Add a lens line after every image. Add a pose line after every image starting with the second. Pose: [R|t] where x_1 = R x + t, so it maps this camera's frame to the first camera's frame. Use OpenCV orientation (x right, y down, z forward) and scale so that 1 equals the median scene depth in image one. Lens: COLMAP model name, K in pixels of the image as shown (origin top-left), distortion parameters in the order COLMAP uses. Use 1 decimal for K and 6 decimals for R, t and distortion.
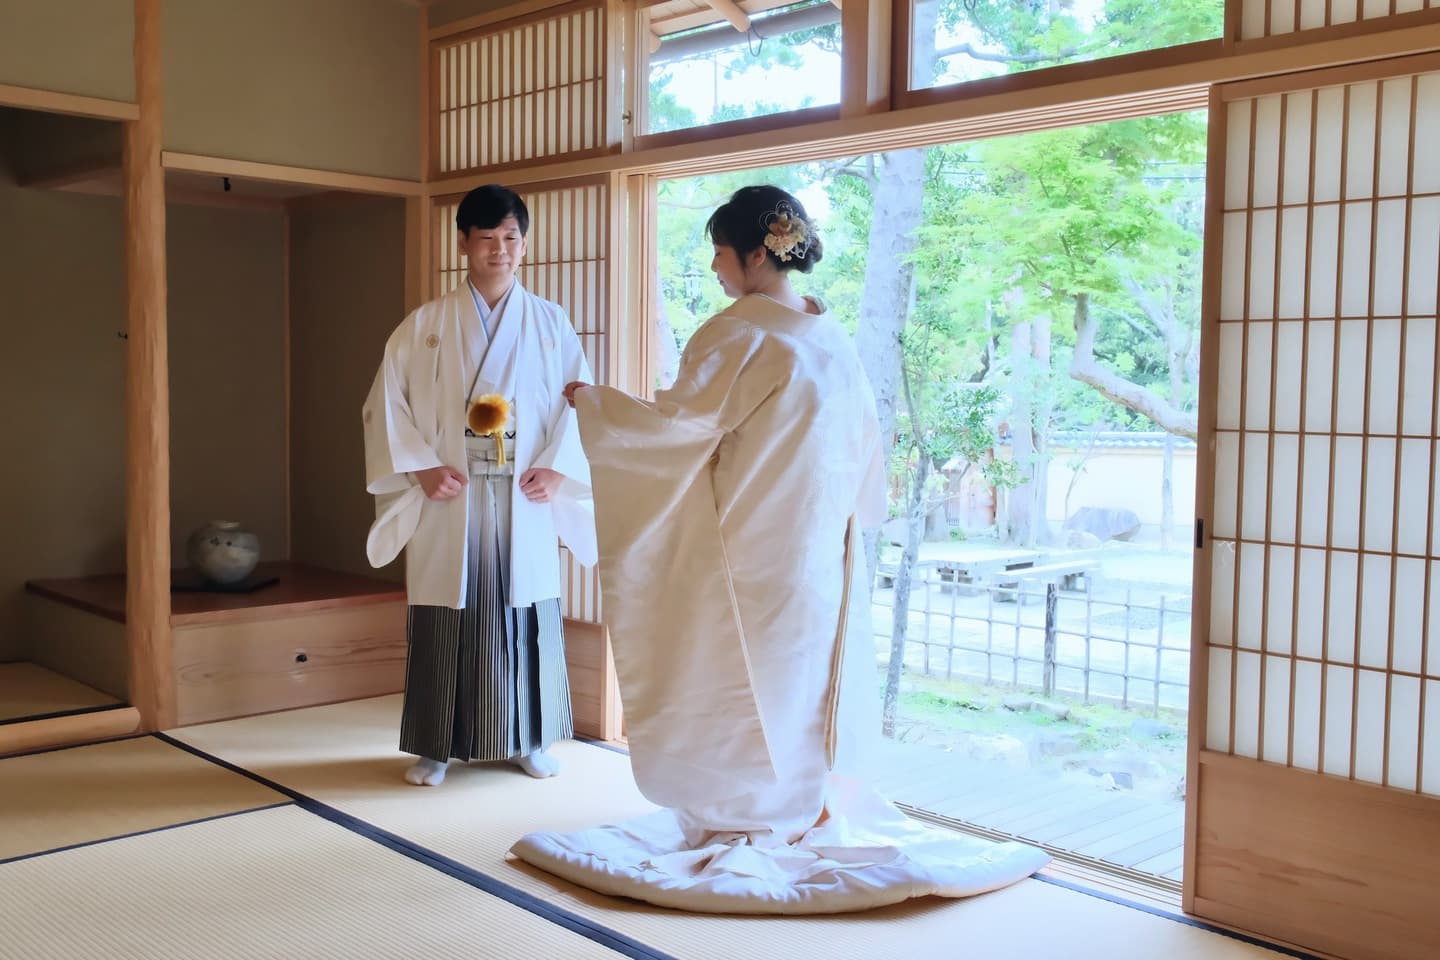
lens RADIAL K [[1457.6, 0, 720.0], [0, 1457.6, 480.0], [0, 0, 1]] dist [0.016954, 0.008252]
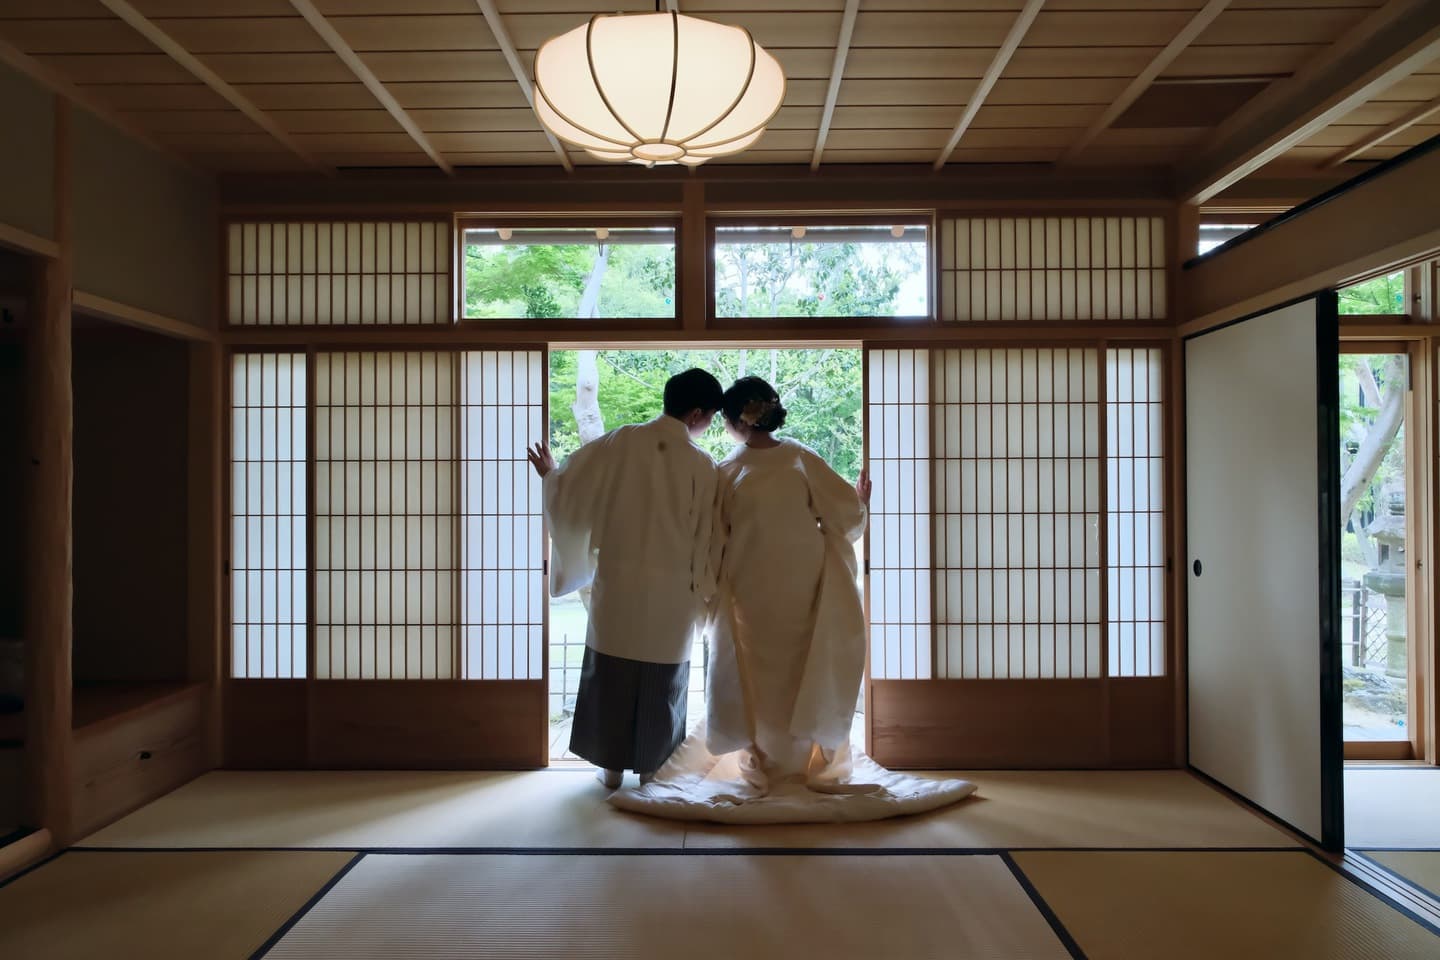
lens RADIAL K [[1012.3, 0, 720.0], [0, 1012.3, 480.0], [0, 0, 1]] dist [0.000031, 0.001105]
pose [[0.697877, -0.011637, 0.716123, -0.576931], [0.065418, 0.996724, -0.047554, -0.020777], [-0.713224, 0.080034, 0.696352, 0.165677]]
